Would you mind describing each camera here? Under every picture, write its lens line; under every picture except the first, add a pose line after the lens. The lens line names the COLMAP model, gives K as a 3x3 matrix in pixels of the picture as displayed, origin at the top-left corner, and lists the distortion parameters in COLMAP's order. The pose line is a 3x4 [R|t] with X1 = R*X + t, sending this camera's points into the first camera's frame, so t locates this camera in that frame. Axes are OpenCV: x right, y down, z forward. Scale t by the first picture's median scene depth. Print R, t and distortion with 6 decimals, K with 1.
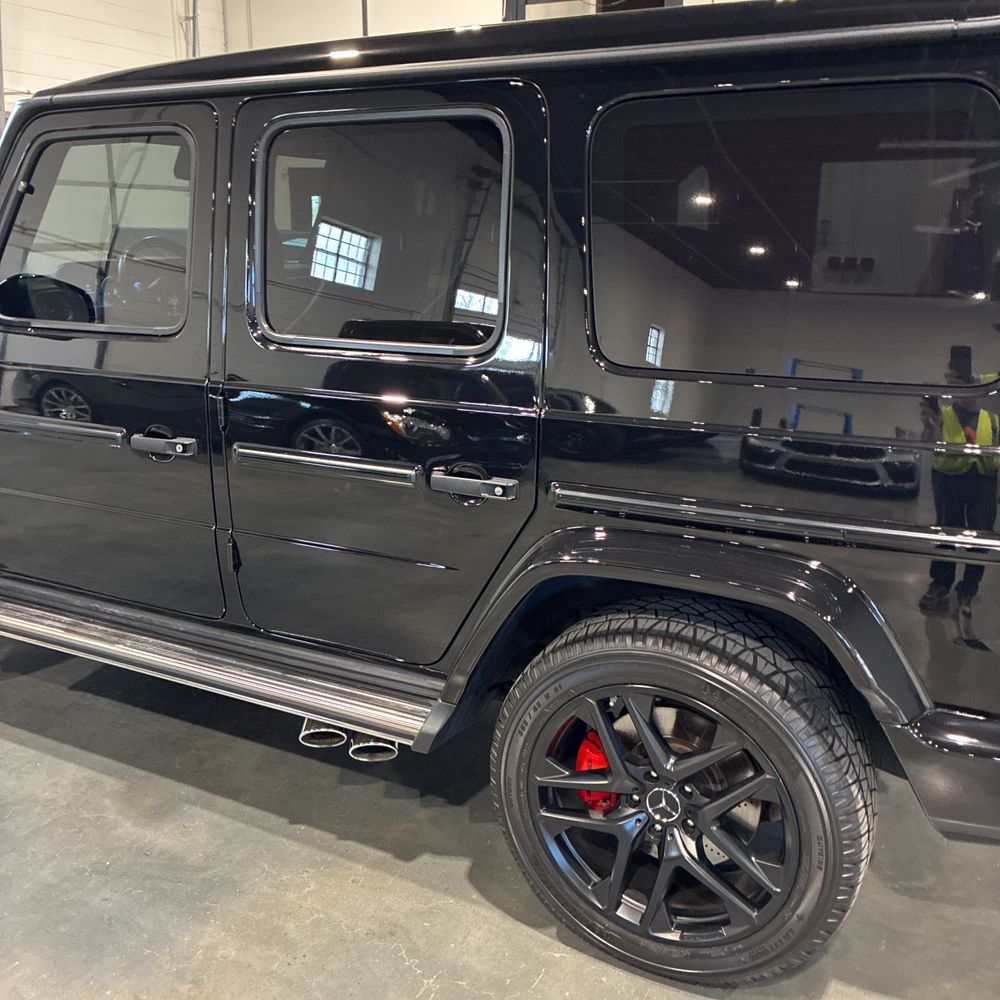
lens RADIAL K [[1015.1, 0, 494.1], [0, 1015.1, 497.8], [0, 0, 1]] dist [0.015381, 0.000000]
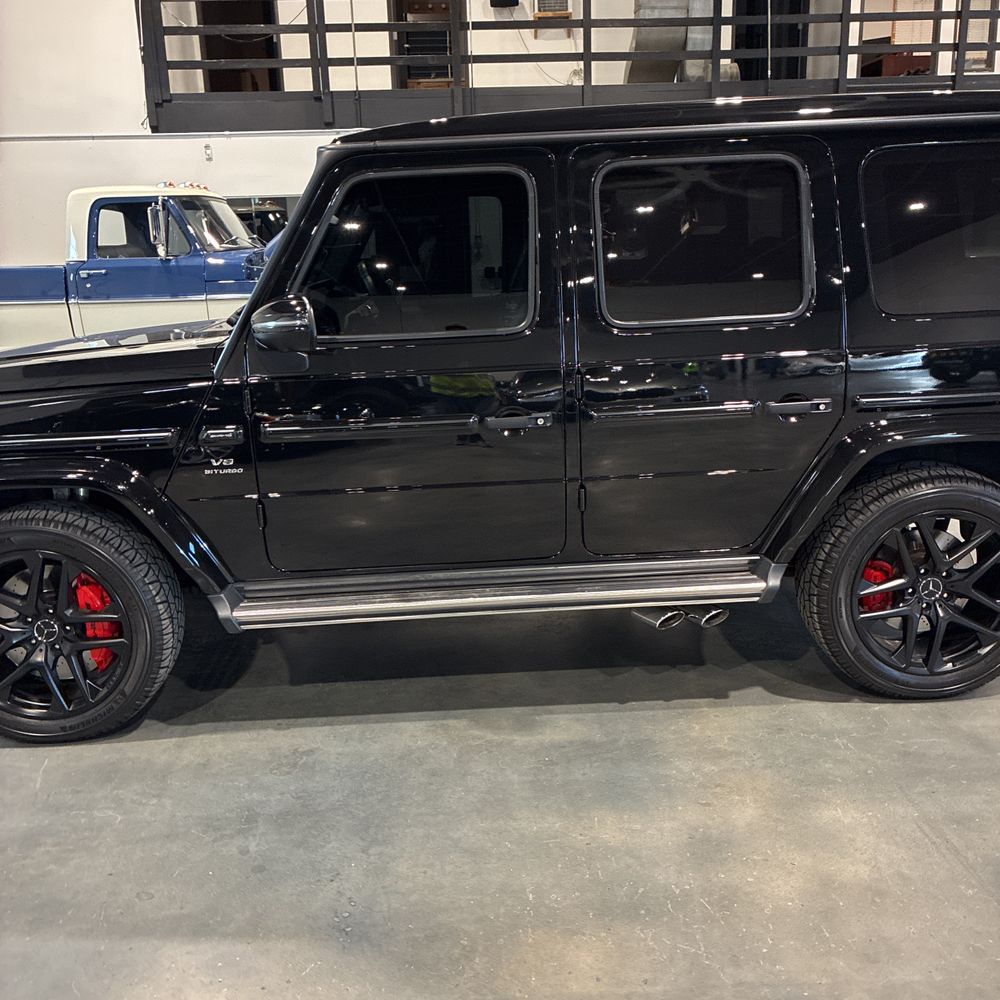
lens RADIAL K [[1015.1, 0, 499.8], [0, 1015.1, 503.1], [0, 0, 1]] dist [0.015381, 0.000000]
pose [[0.863922, -0.162979, 0.476526, -0.952979], [0.170470, 0.984970, 0.027819, 0.008065], [-0.473898, 0.057199, 0.878720, -0.074614]]
